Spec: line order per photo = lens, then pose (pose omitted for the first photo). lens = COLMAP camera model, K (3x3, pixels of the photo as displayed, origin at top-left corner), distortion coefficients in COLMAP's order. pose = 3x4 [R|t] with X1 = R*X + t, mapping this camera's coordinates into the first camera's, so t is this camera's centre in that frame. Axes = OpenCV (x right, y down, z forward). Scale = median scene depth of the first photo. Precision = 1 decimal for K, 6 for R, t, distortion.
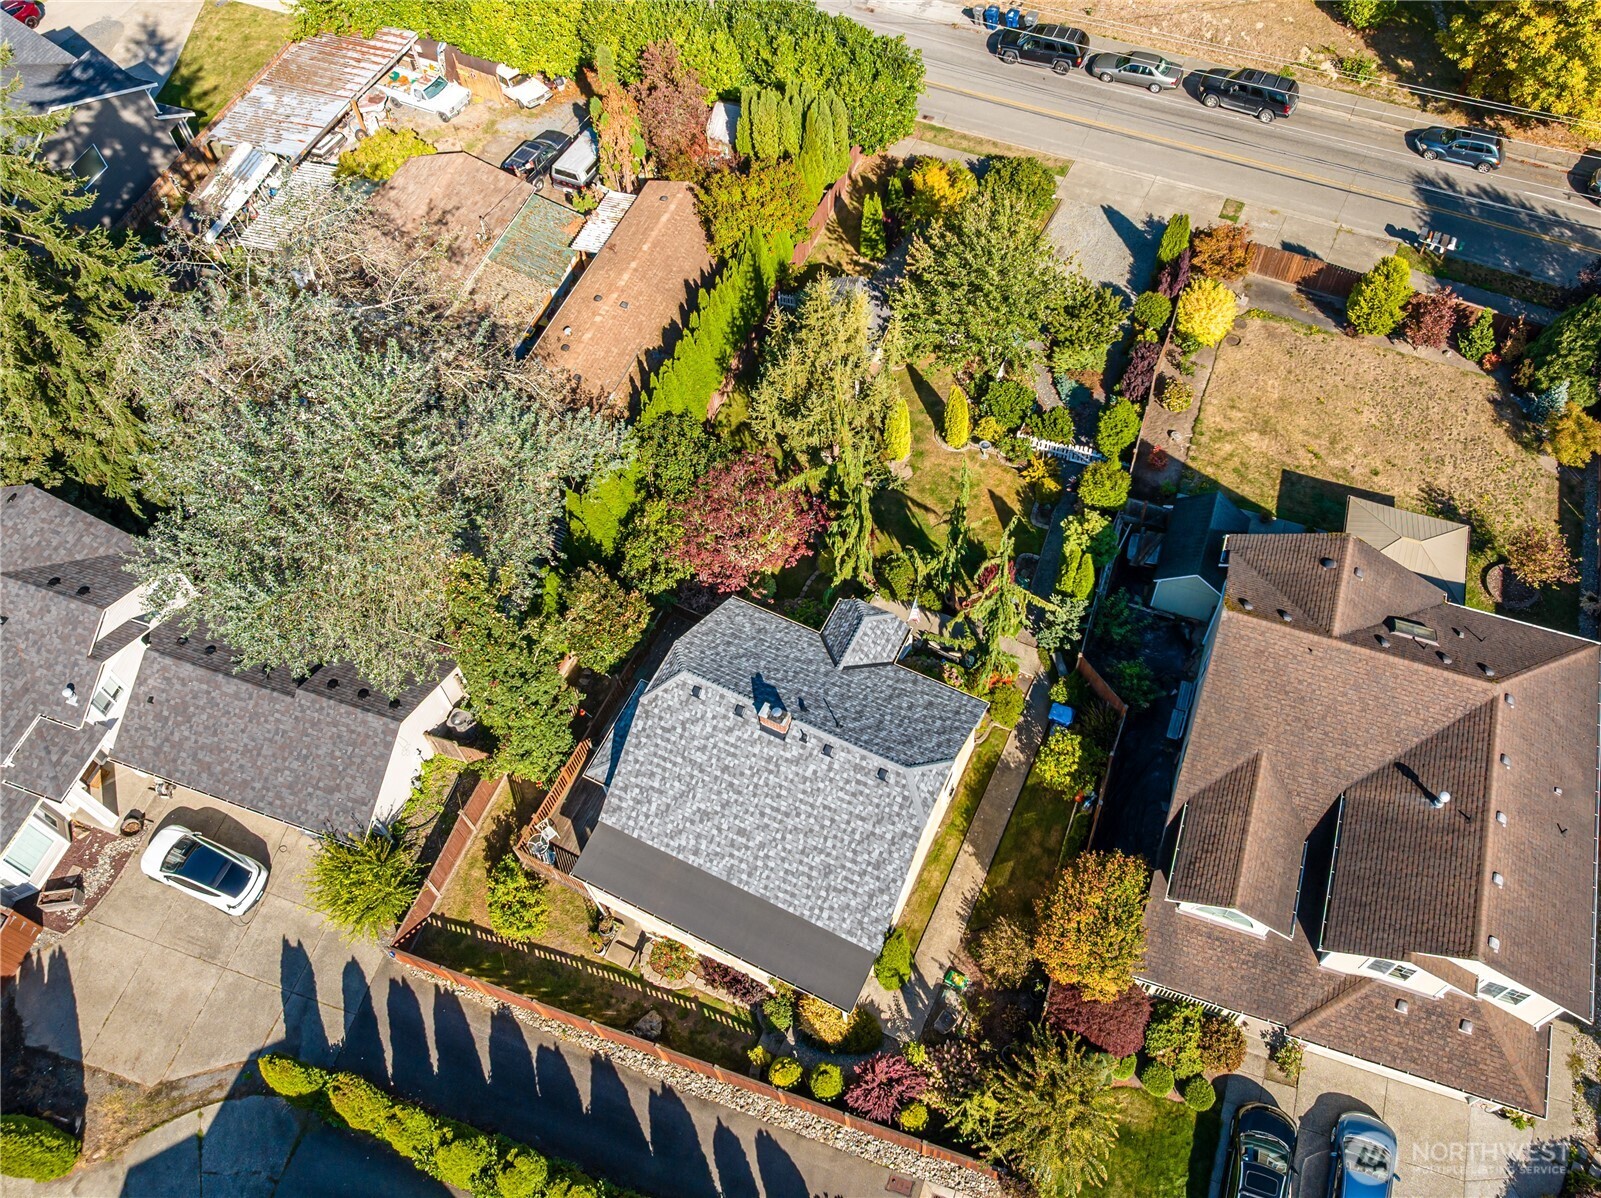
lens RADIAL K [[1140.2, 0, 802.9], [0, 1140.2, 600.9], [0, 0, 1]] dist [-0.034024, -0.005371]
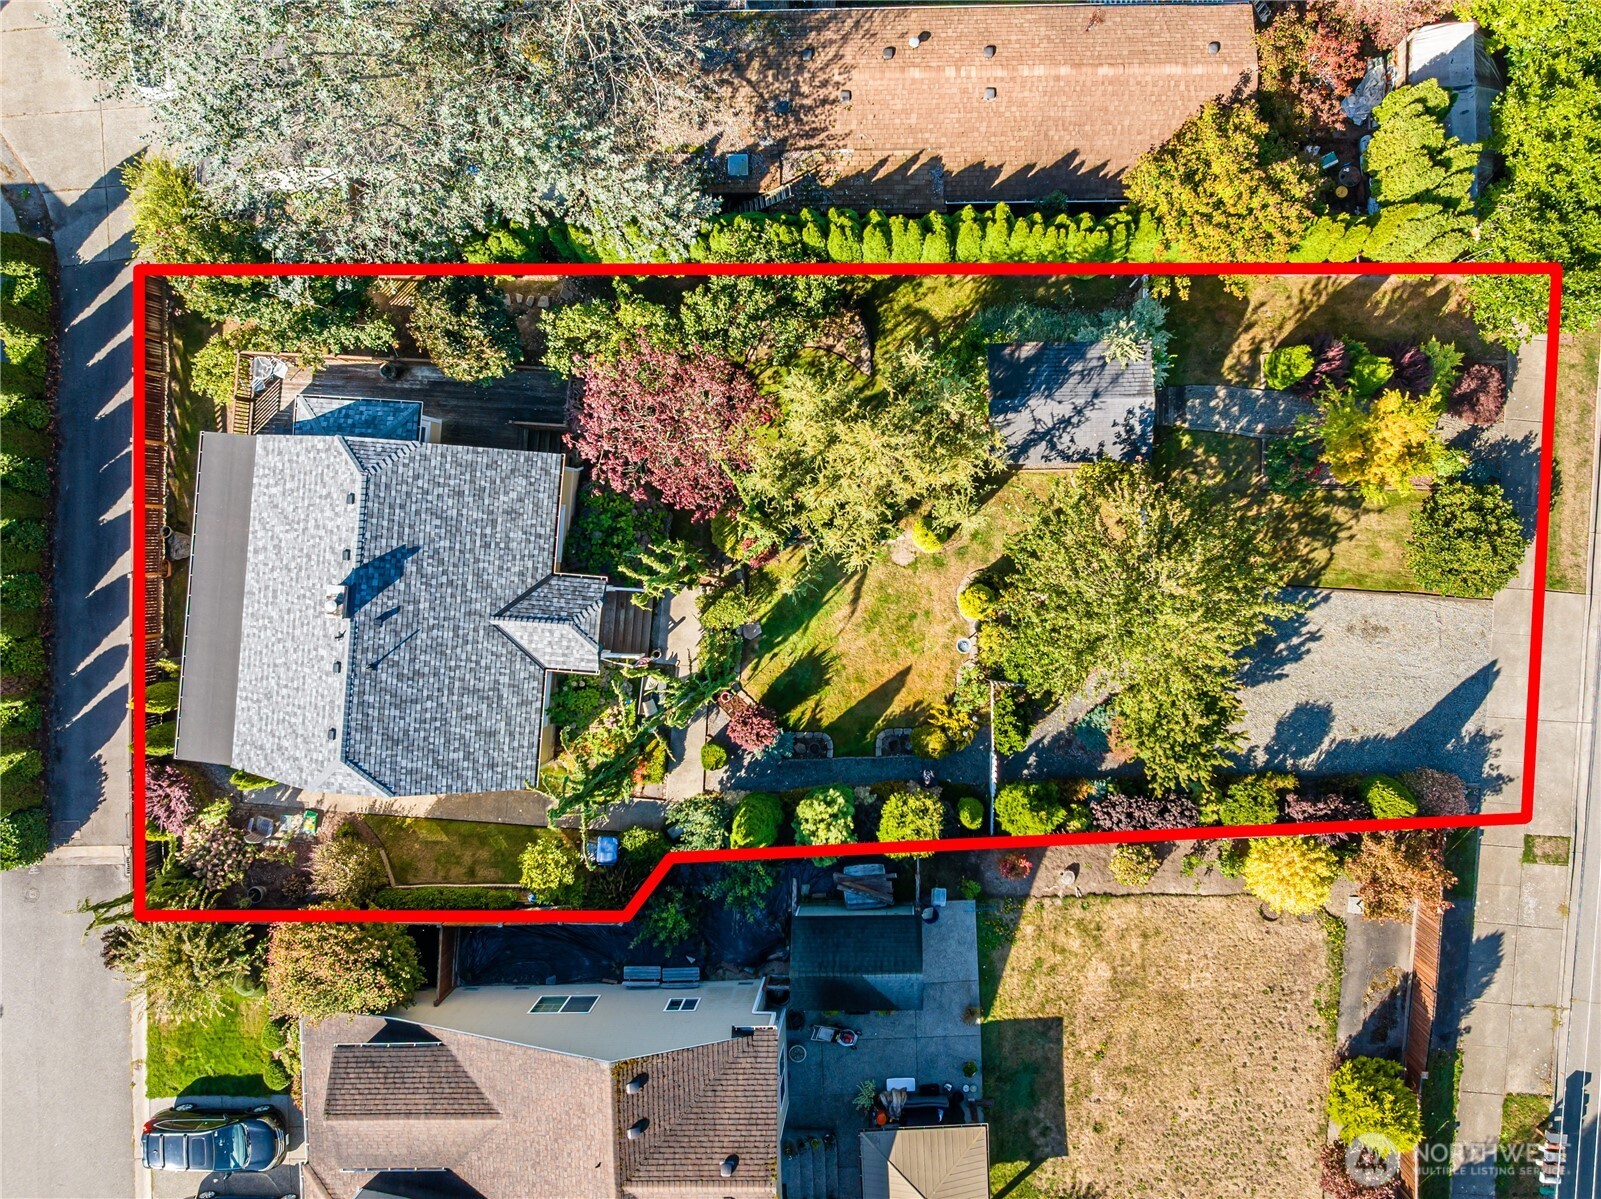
lens RADIAL K [[1195.9, 0, 790.0], [0, 1195.9, 509.4], [0, 0, 1]] dist [-0.034169, -0.005926]
pose [[0.380916, 0.924508, 0.013737, 0.026638], [-0.790151, 0.317771, 0.524102, -0.605504], [0.480171, -0.210493, 0.851545, 0.356135]]
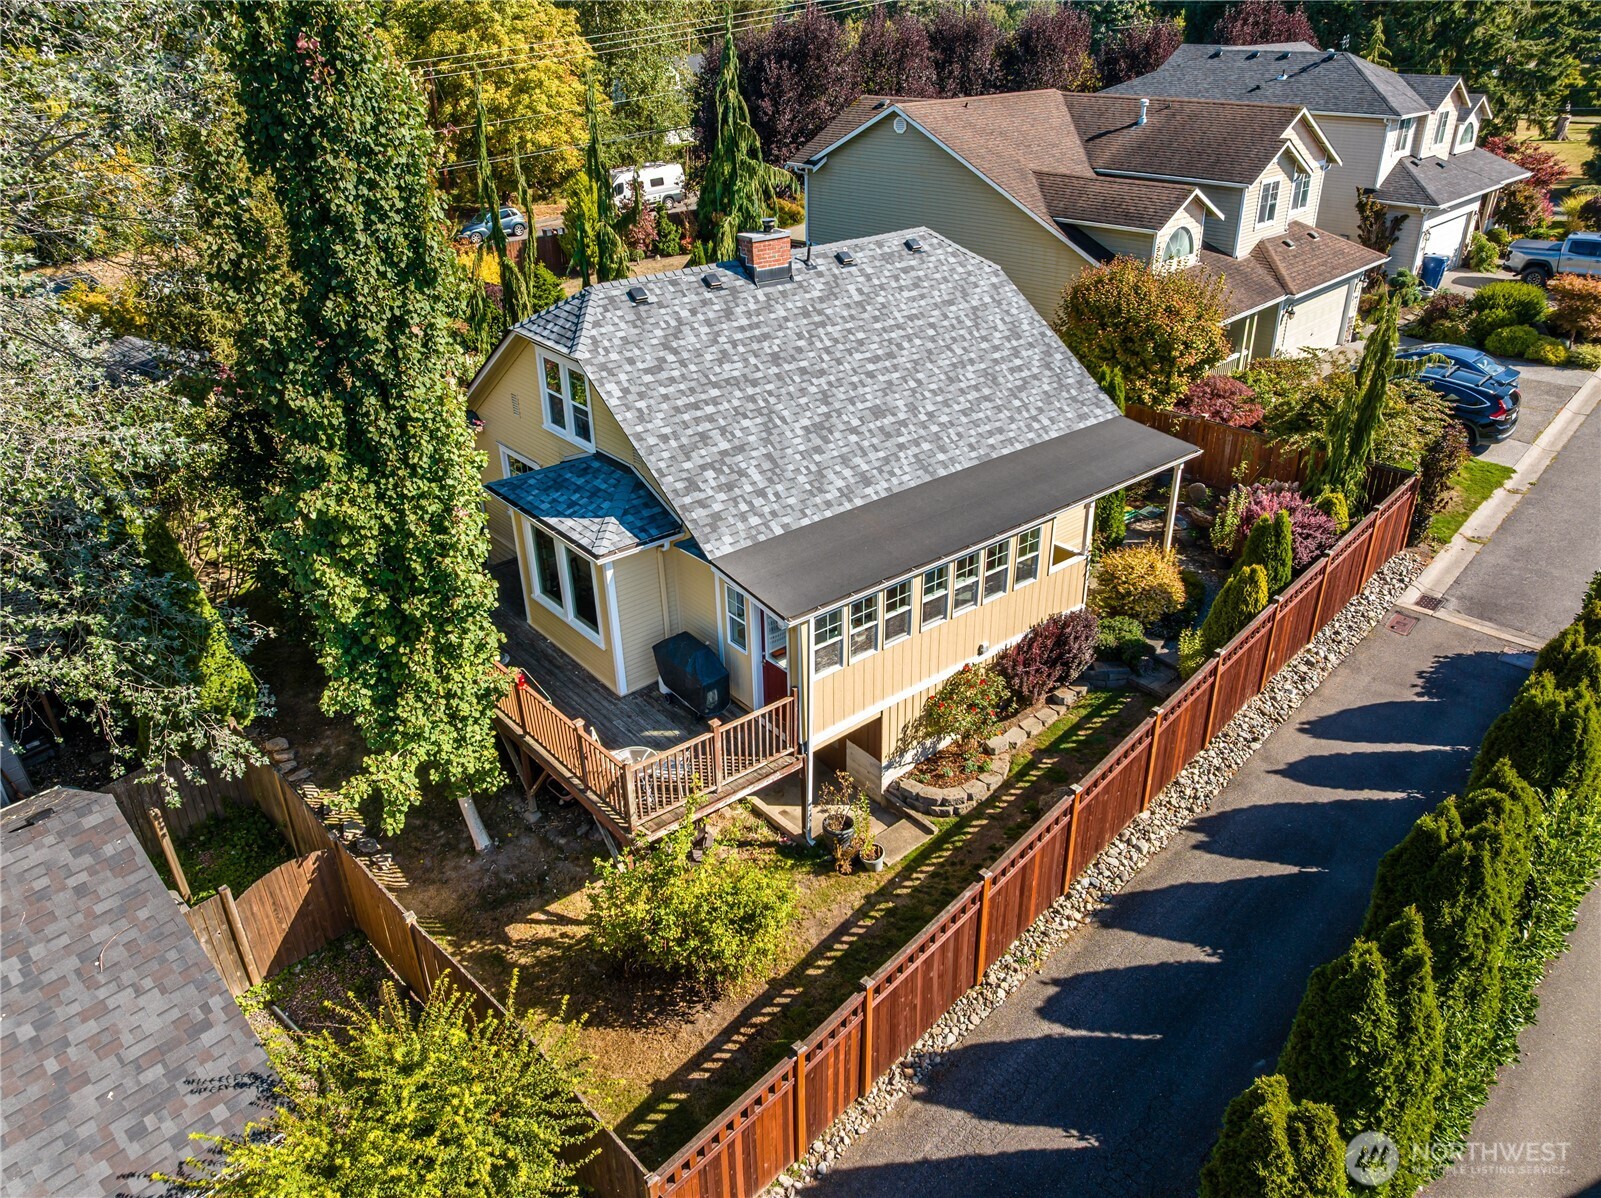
lens RADIAL K [[1140.2, 0, 803.1], [0, 1140.2, 599.8], [0, 0, 1]] dist [-0.034024, -0.005371]
pose [[0.418174, -0.400130, 0.815492, -0.534899], [0.760494, 0.645183, -0.073406, 0.258914], [-0.496769, 0.650873, 0.574095, 0.701608]]
